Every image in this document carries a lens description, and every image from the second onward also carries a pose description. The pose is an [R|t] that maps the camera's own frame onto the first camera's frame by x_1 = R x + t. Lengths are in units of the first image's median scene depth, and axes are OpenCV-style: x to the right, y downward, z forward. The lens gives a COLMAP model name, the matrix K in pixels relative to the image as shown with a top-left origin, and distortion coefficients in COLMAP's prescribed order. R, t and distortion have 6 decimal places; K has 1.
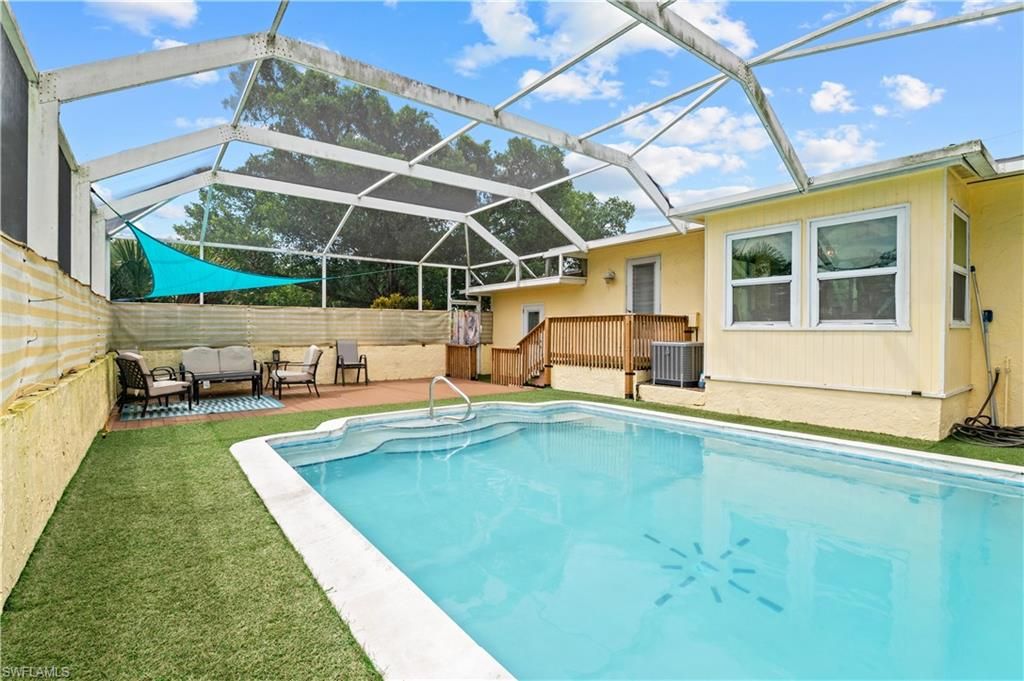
lens RADIAL K [[482.0, 0, 510.8], [0, 482.0, 334.4], [0, 0, 1]] dist [-0.004044, -0.000288]
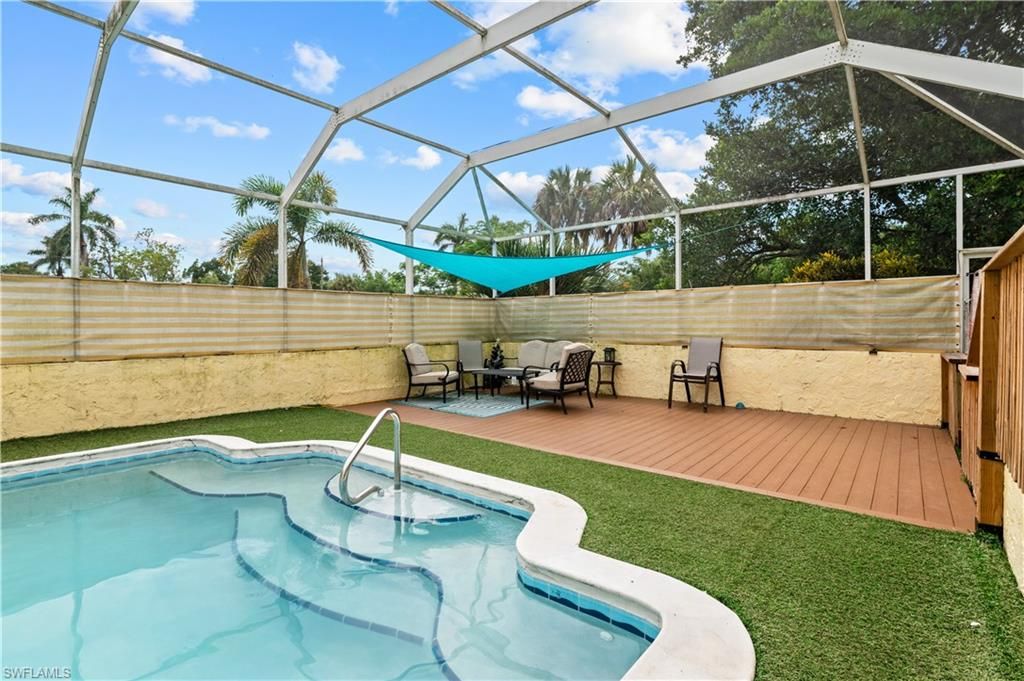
lens RADIAL K [[482.0, 0, 505.6], [0, 482.0, 332.4], [0, 0, 1]] dist [-0.004044, -0.000288]
pose [[0.244646, 0.009017, -0.969570, 0.230076], [-0.010761, 0.999920, 0.006584, 0.004583], [0.969553, 0.008823, 0.244724, 0.621439]]
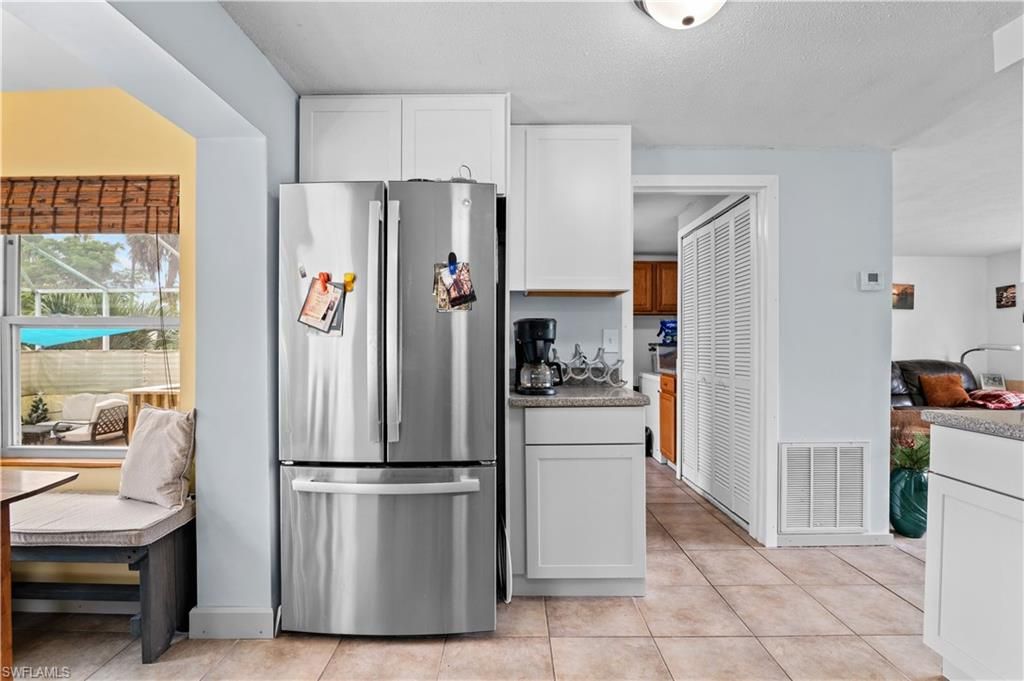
lens RADIAL K [[482.0, 0, 510.5], [0, 482.0, 343.6], [0, 0, 1]] dist [-0.004044, -0.000288]
pose [[0.792753, -0.004516, -0.609527, 0.607797], [-0.004042, 0.999912, -0.012666, -0.061338], [0.609530, 0.012504, 0.792664, 0.651607]]
